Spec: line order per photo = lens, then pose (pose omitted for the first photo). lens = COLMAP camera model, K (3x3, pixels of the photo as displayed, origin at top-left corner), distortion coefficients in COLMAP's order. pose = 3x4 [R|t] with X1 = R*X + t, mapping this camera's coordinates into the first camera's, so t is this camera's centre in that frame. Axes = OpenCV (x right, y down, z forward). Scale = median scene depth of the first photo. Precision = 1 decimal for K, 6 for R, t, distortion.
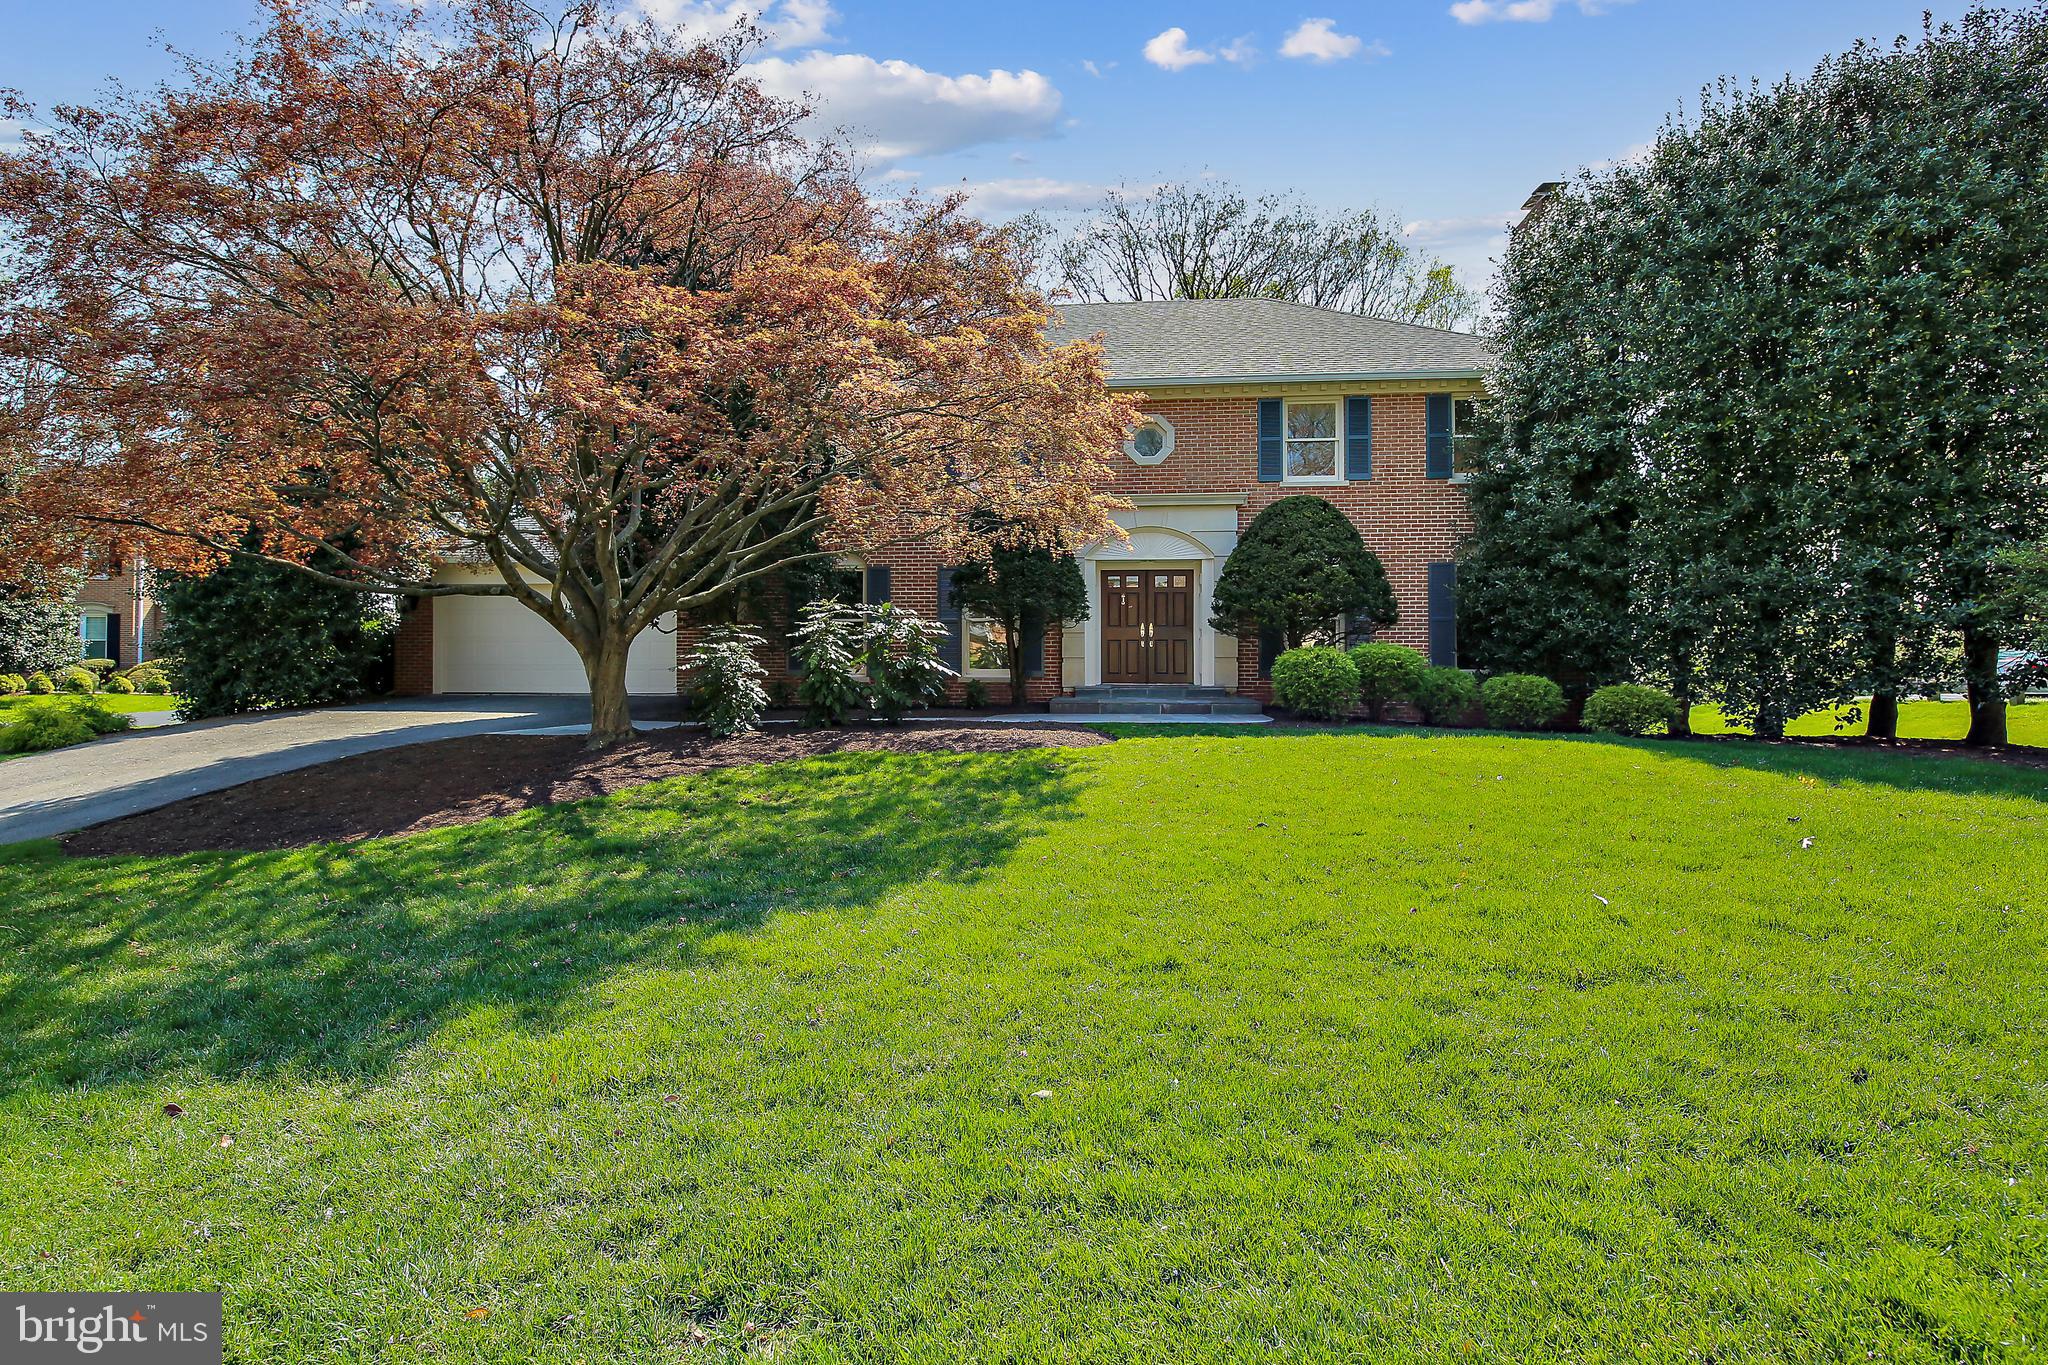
lens RADIAL K [[886.7, 0, 1036.1], [0, 886.7, 682.0], [0, 0, 1]] dist [0.001556, 0.000174]
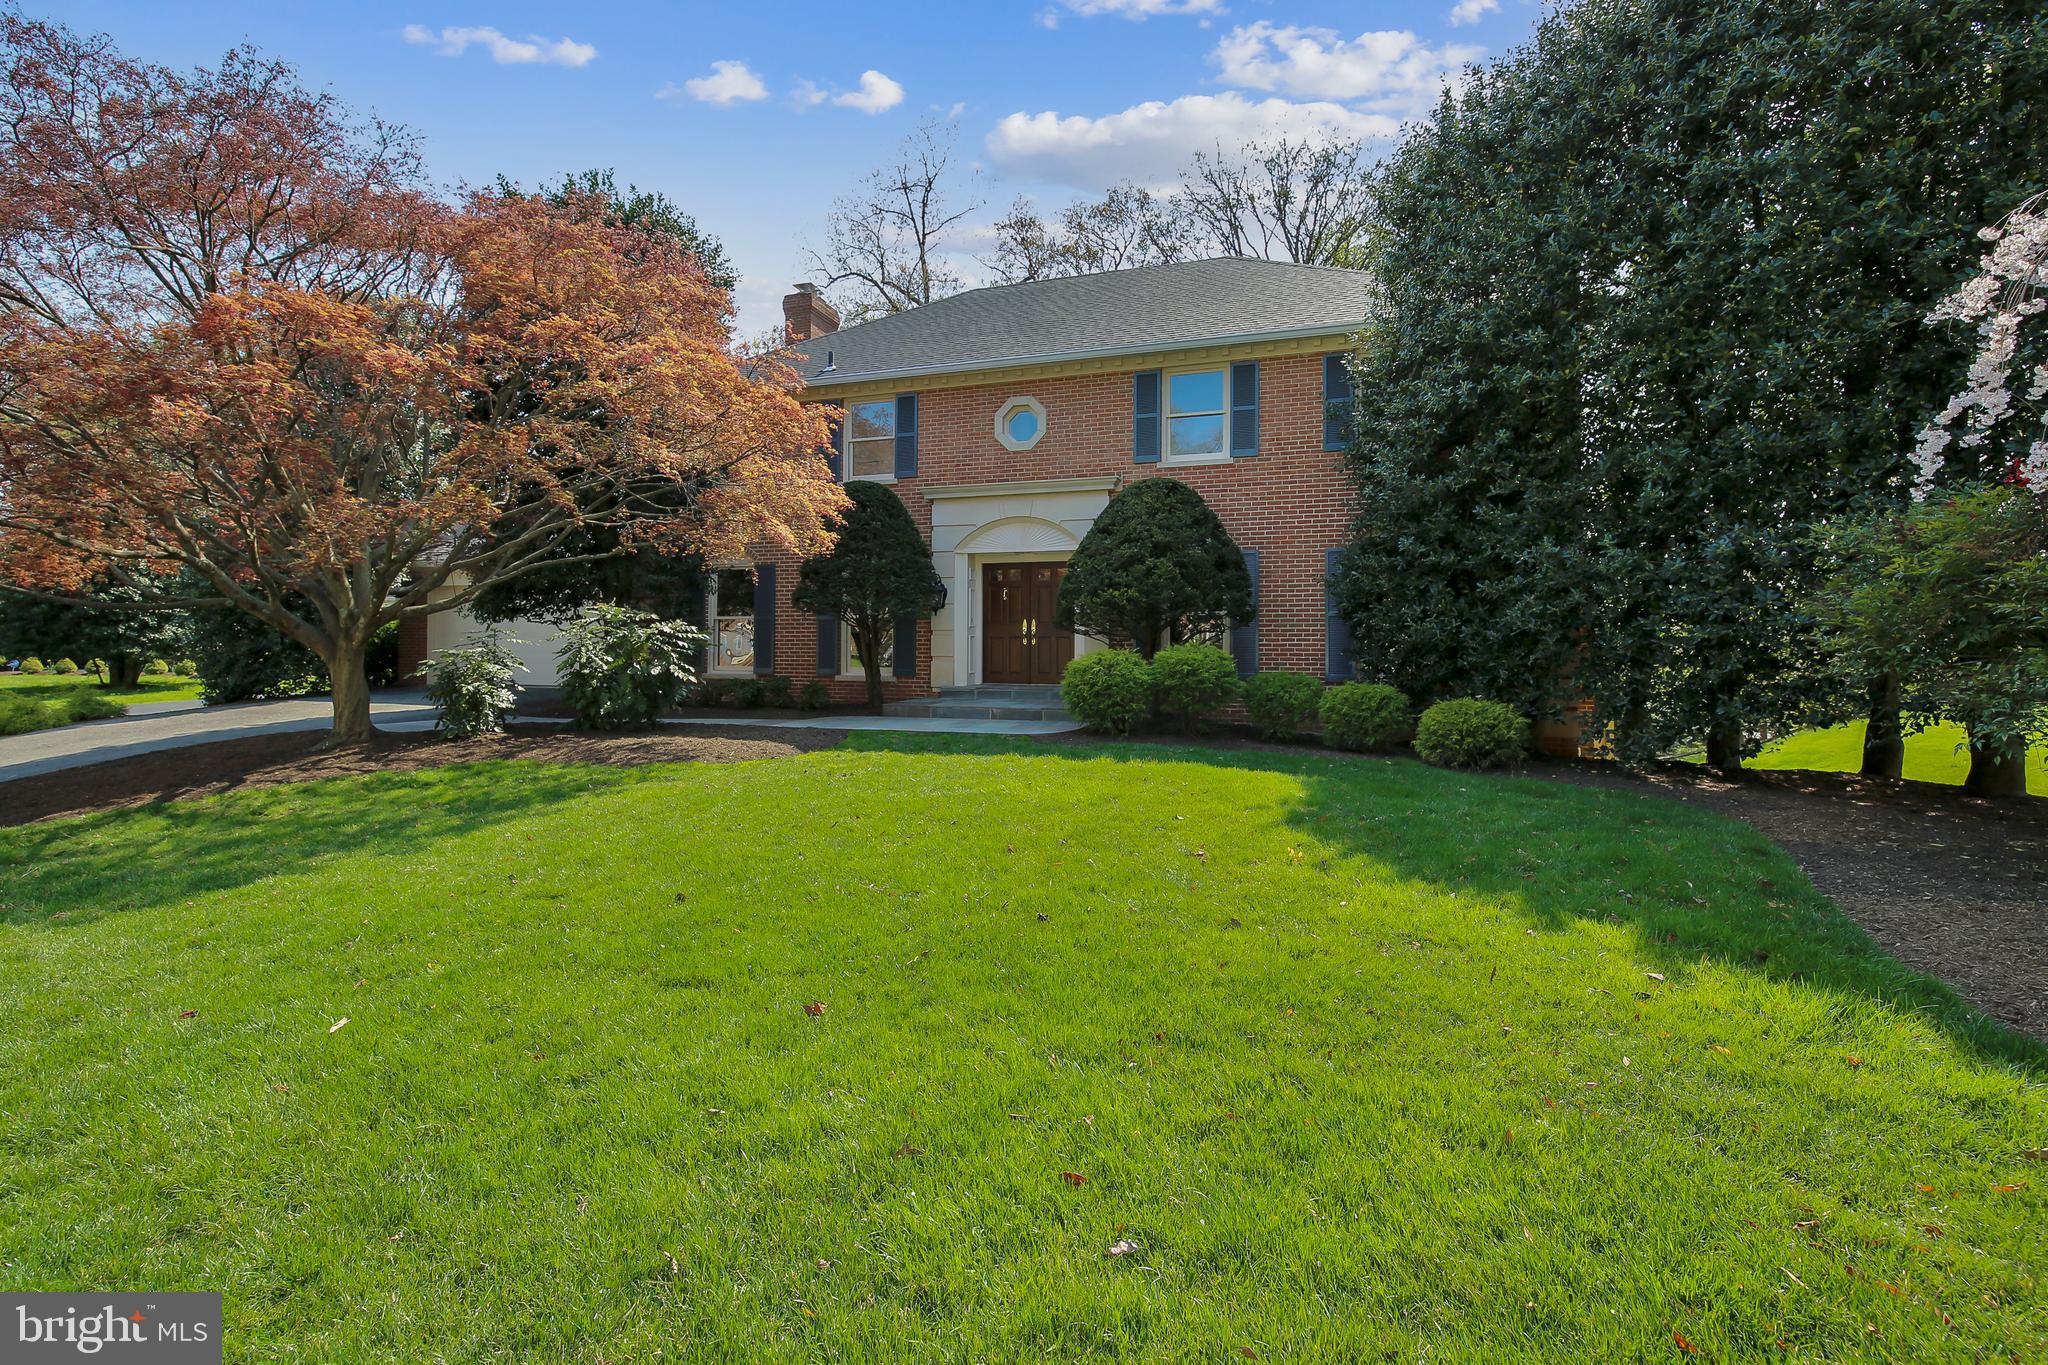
lens RADIAL K [[896.1, 0, 1029.9], [0, 896.1, 661.8], [0, 0, 1]] dist [0.004539, 0.000357]
pose [[0.973544, 0.007360, -0.228382, 0.391980], [-0.008296, 0.999961, -0.003140, -0.021650], [0.228350, 0.004951, 0.973567, 0.095196]]
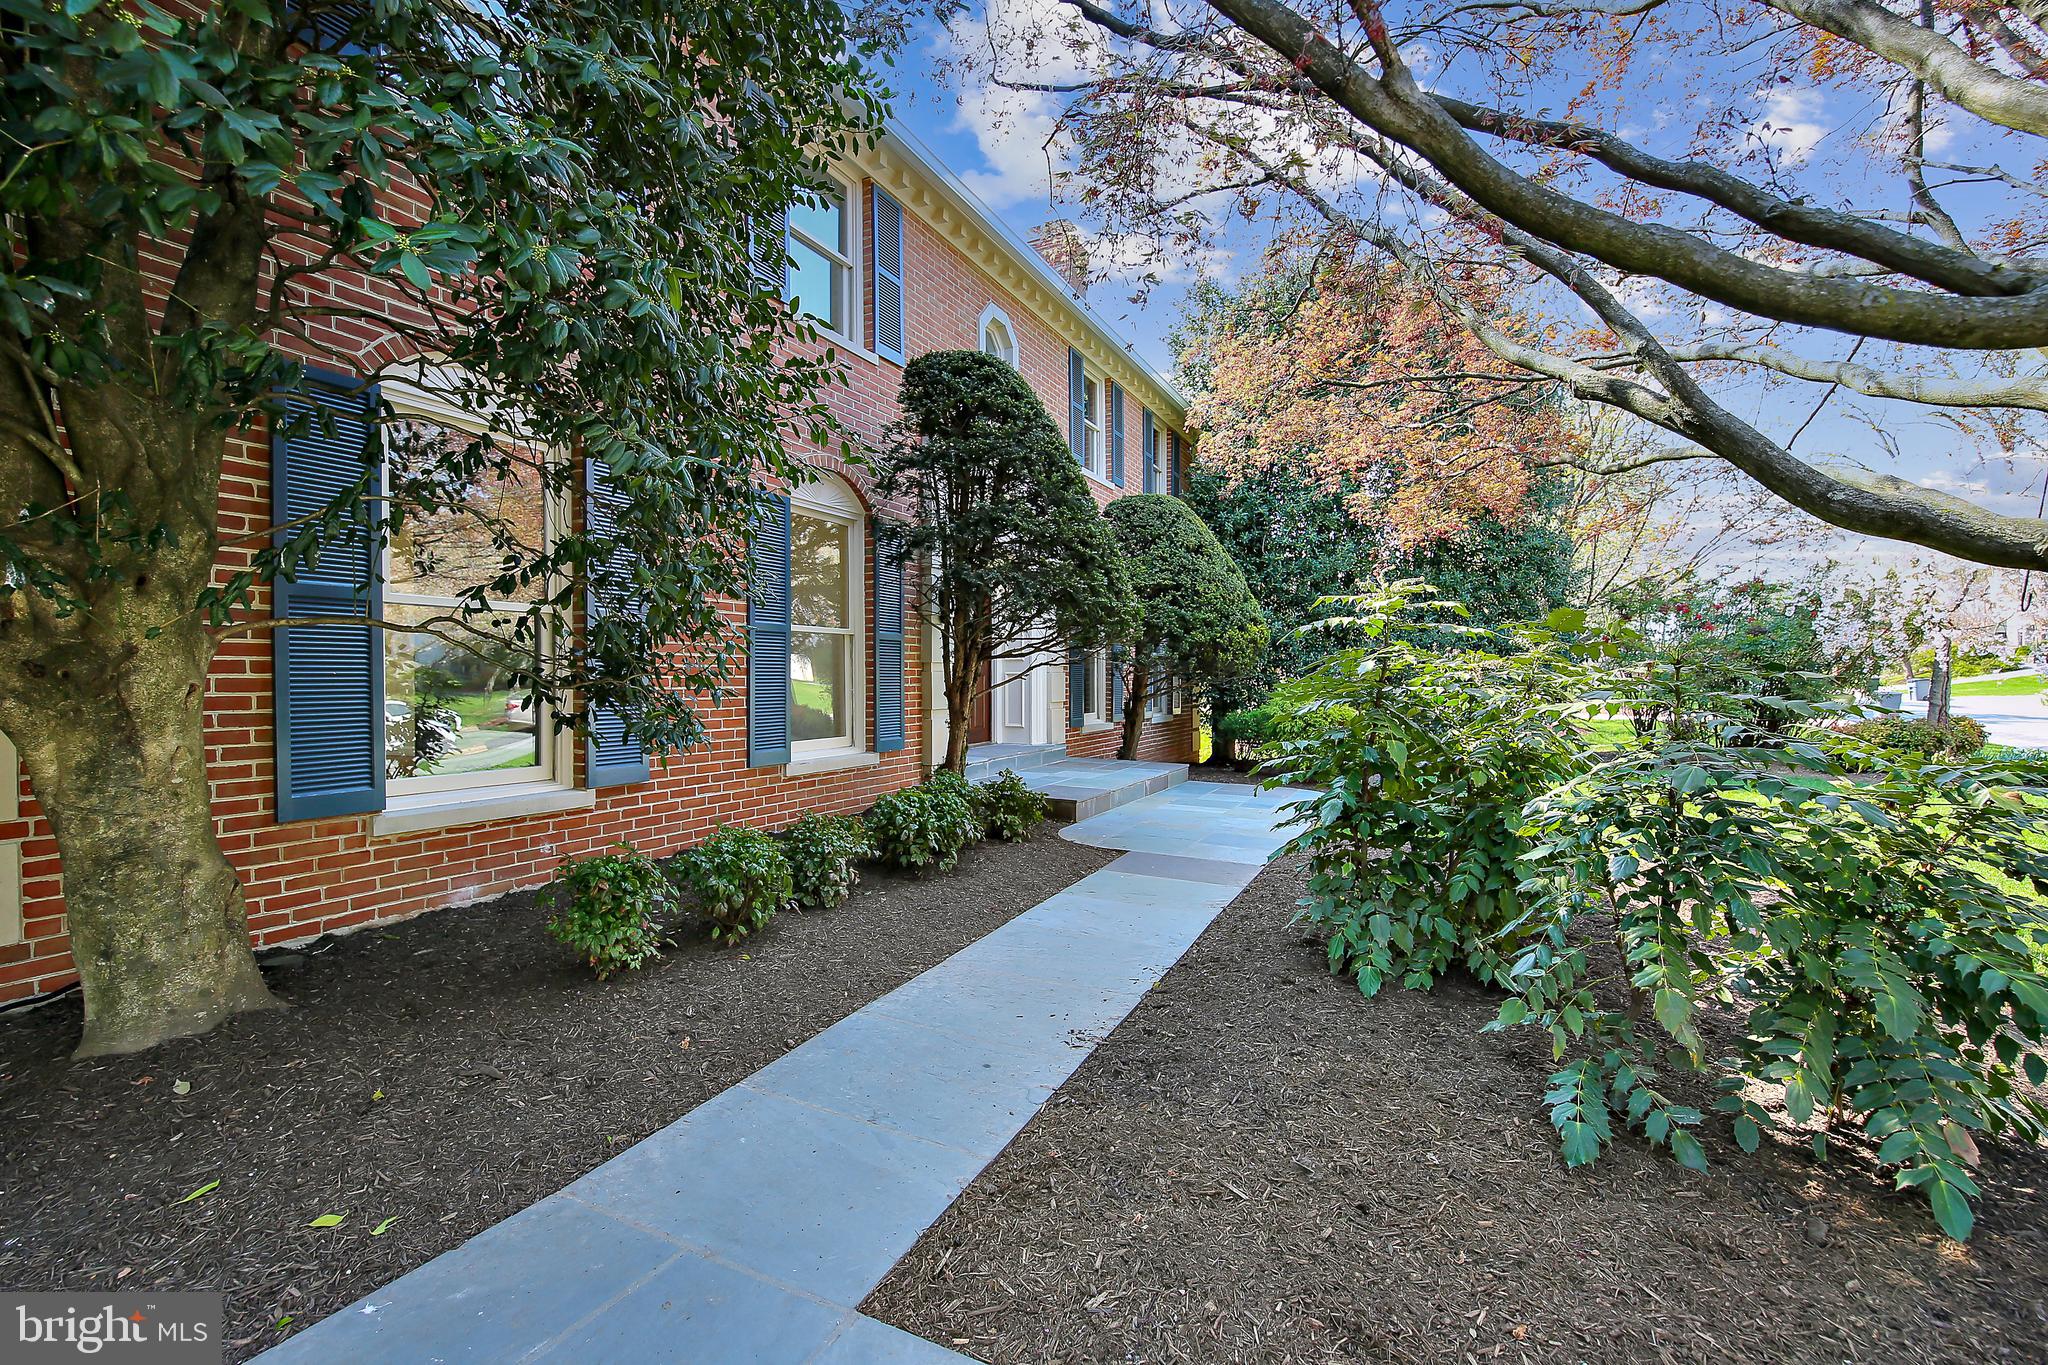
lens RADIAL K [[886.7, 0, 1036.1], [0, 886.7, 682.0], [0, 0, 1]] dist [0.001556, 0.000174]
pose [[0.364577, -0.004352, 0.931163, -0.482776], [0.006742, 0.999975, 0.002034, -0.049528], [-0.931149, 0.005536, 0.364597, 0.836250]]
